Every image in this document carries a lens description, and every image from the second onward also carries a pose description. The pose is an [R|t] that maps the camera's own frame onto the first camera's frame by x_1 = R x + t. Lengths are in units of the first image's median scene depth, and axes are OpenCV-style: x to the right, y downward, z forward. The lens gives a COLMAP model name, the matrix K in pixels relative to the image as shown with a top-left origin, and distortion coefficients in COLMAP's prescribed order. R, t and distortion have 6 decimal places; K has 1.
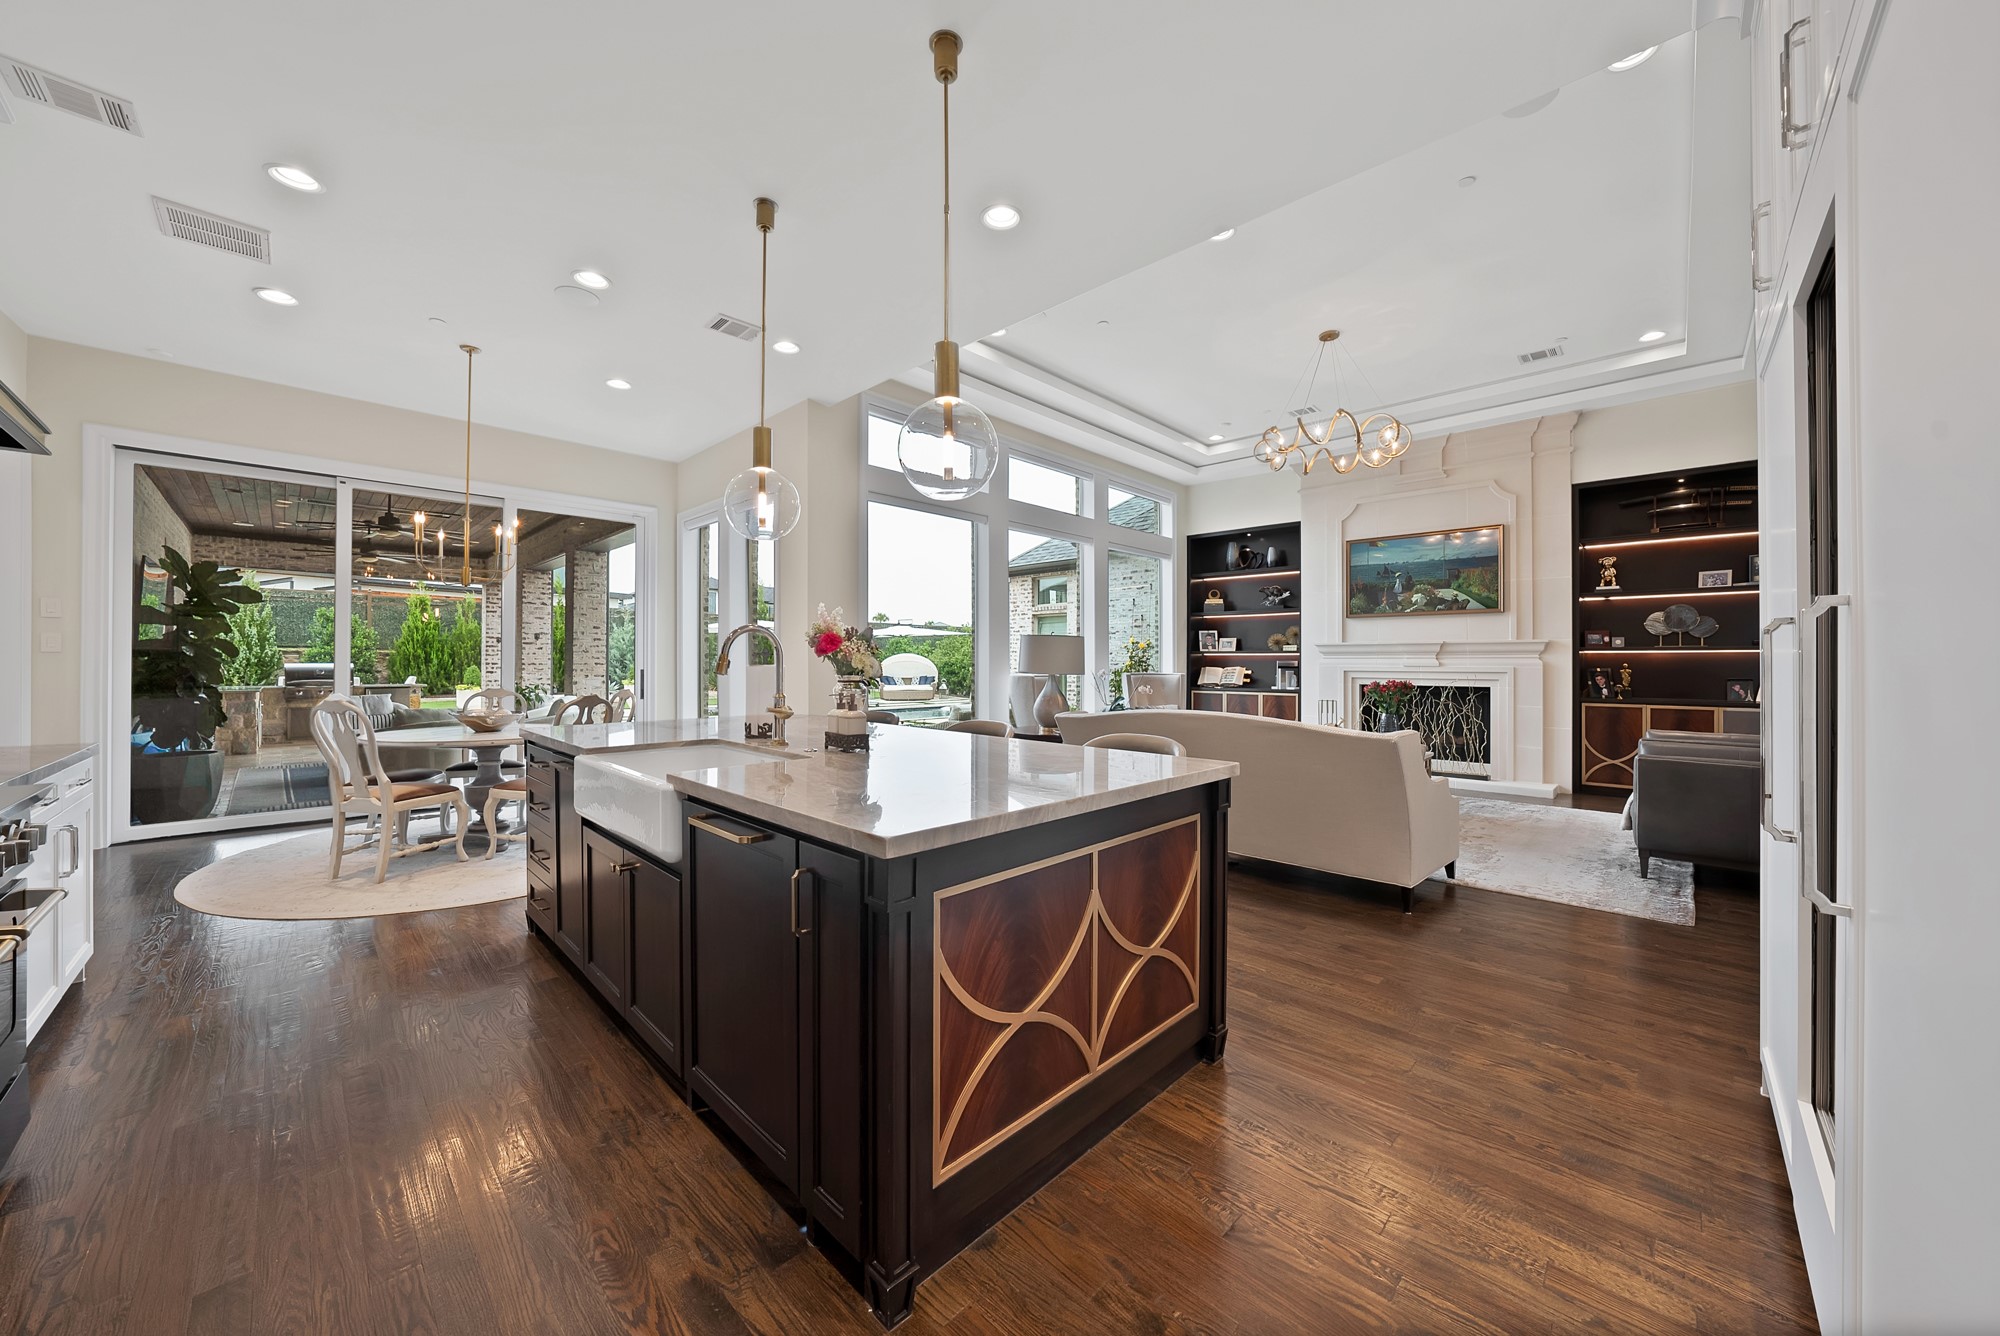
lens RADIAL K [[706.5, 0, 1007.8], [0, 706.5, 662.5], [0, 0, 1]] dist [-0.012865, 0.000985]
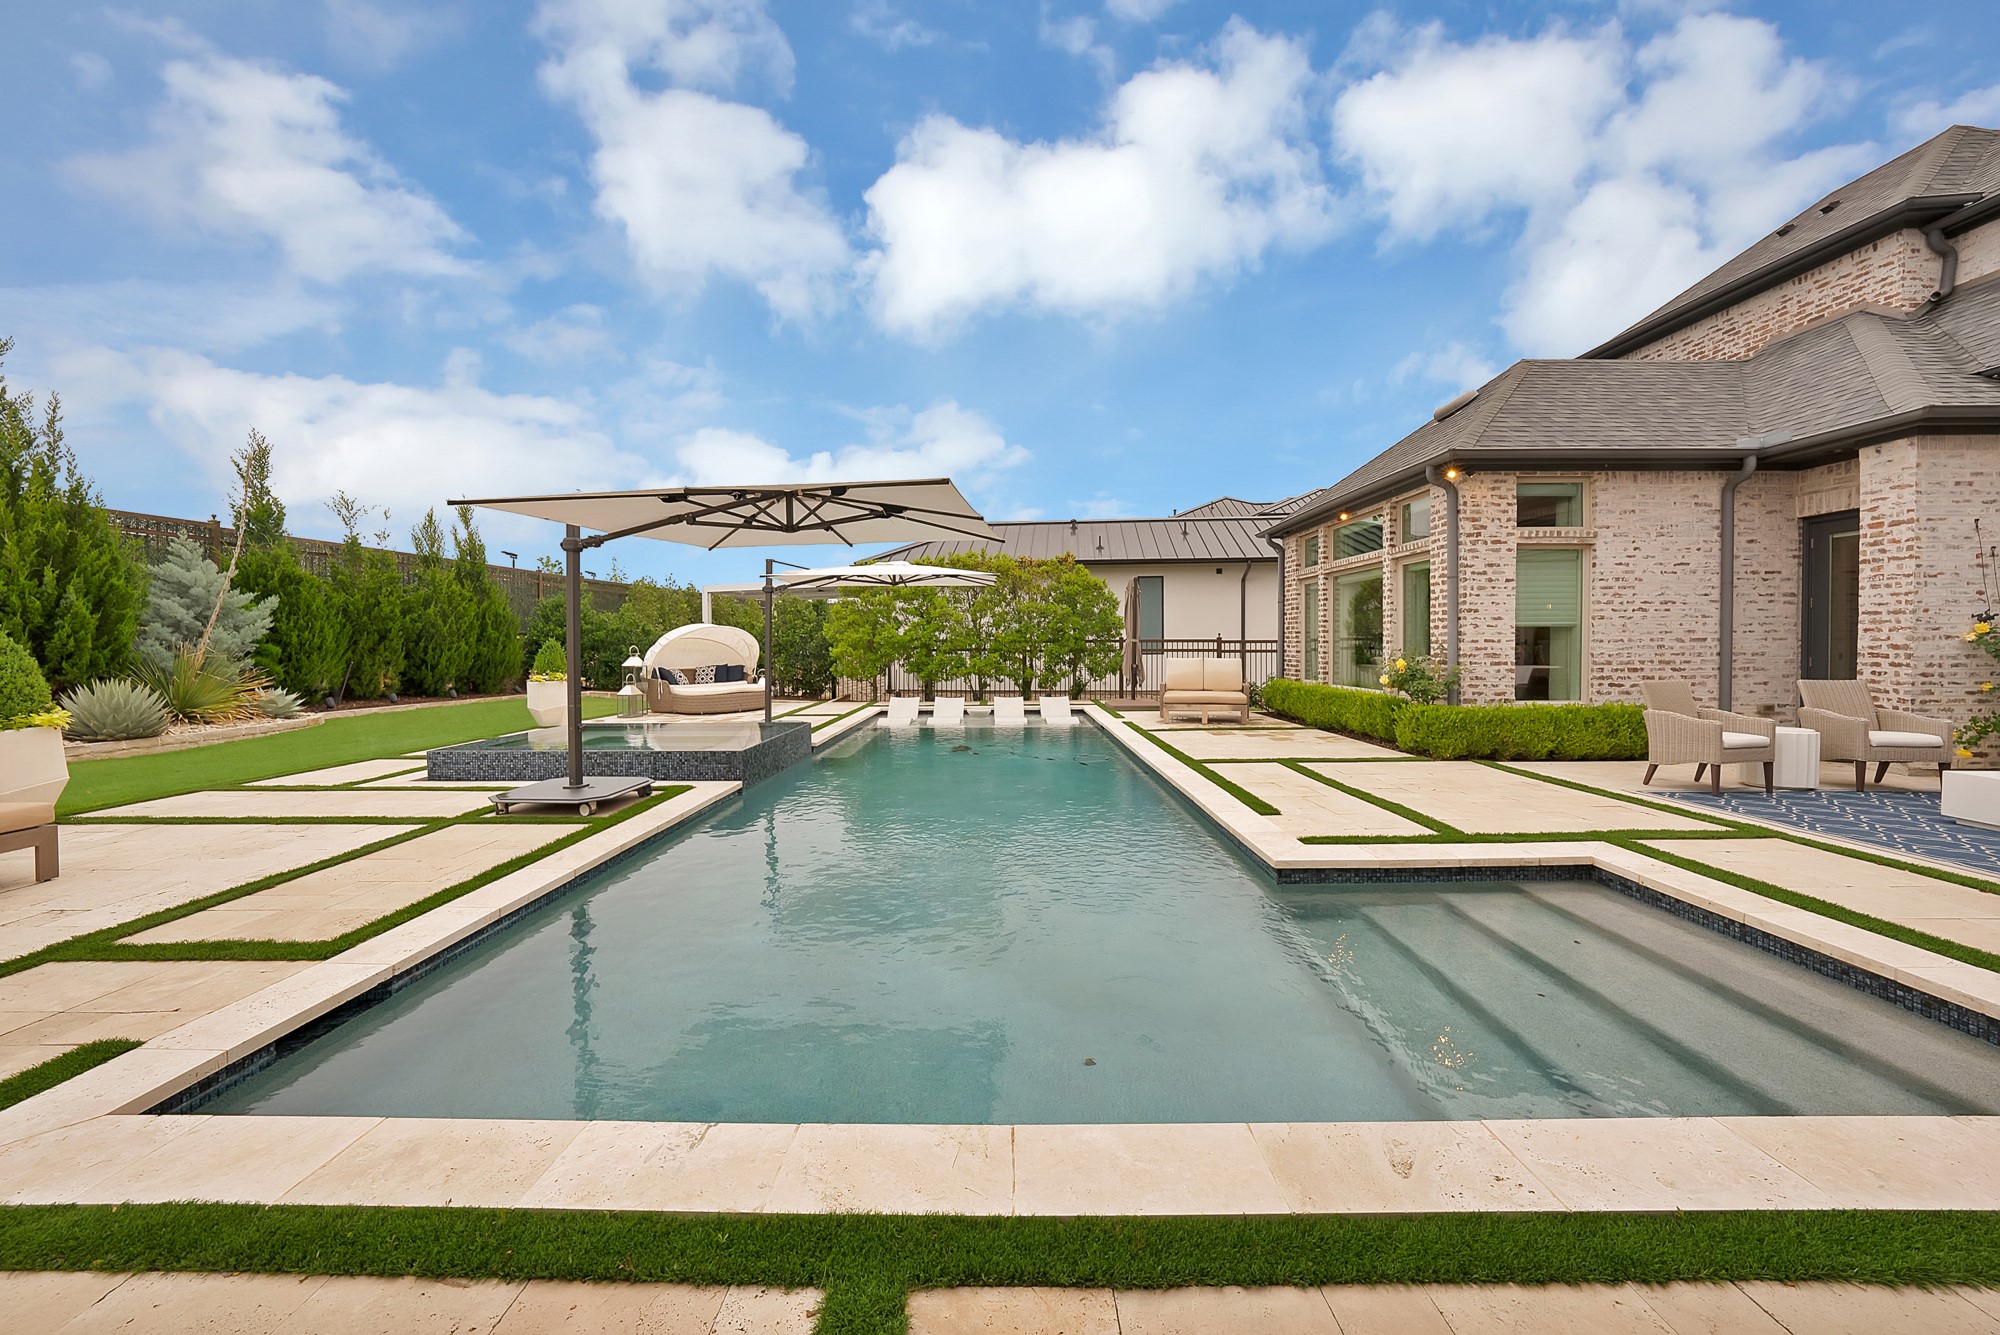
lens RADIAL K [[706.5, 0, 1004.7], [0, 706.5, 665.5], [0, 0, 1]] dist [-0.012865, 0.000985]
pose [[0.713917, -0.026125, 0.699743, -0.345644], [0.007284, 0.999527, 0.029885, 0.004660], [-0.700192, -0.016238, 0.713770, 0.479046]]
